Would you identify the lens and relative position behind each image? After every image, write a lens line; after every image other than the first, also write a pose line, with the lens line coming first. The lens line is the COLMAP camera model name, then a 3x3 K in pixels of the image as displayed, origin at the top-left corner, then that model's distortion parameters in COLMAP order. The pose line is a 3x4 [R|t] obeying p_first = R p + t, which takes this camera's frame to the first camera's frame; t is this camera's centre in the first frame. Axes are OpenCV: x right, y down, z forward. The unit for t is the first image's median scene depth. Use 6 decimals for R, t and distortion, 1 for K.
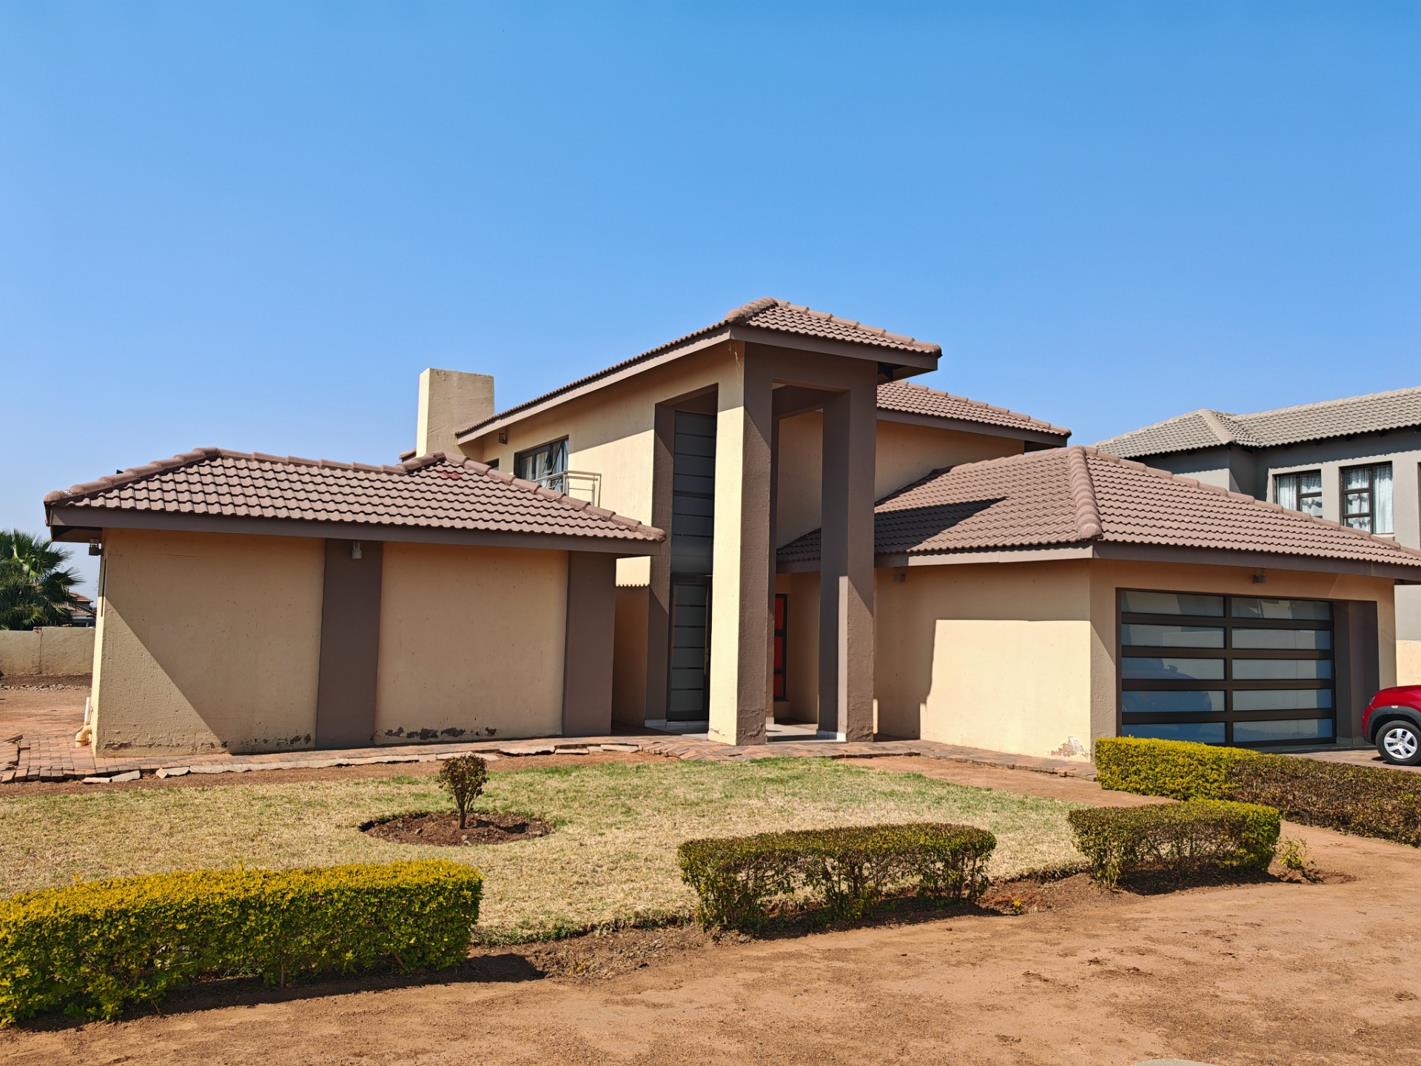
lens RADIAL K [[1171.0, 0, 709.6], [0, 1171.0, 510.1], [0, 0, 1]] dist [0.003878, 0.003848]
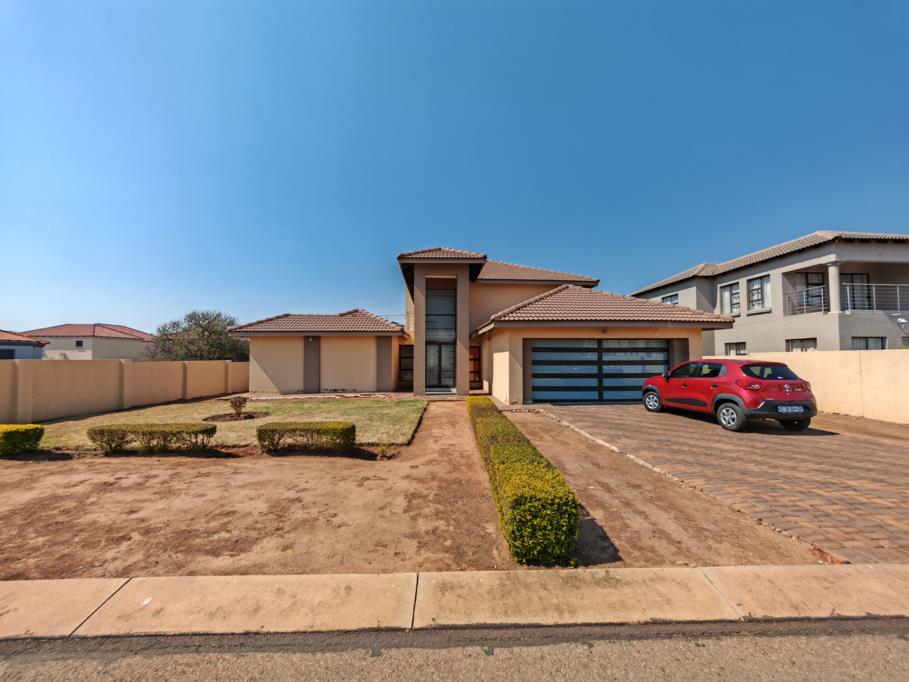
lens RADIAL K [[338.7, 0, 452.3], [0, 338.7, 344.1], [0, 0, 1]] dist [-0.002019, -0.000255]
pose [[0.891548, -0.044163, -0.450768, 0.469988], [0.067429, 0.997086, 0.035676, 0.037193], [0.447879, -0.062202, 0.891928, 0.235776]]
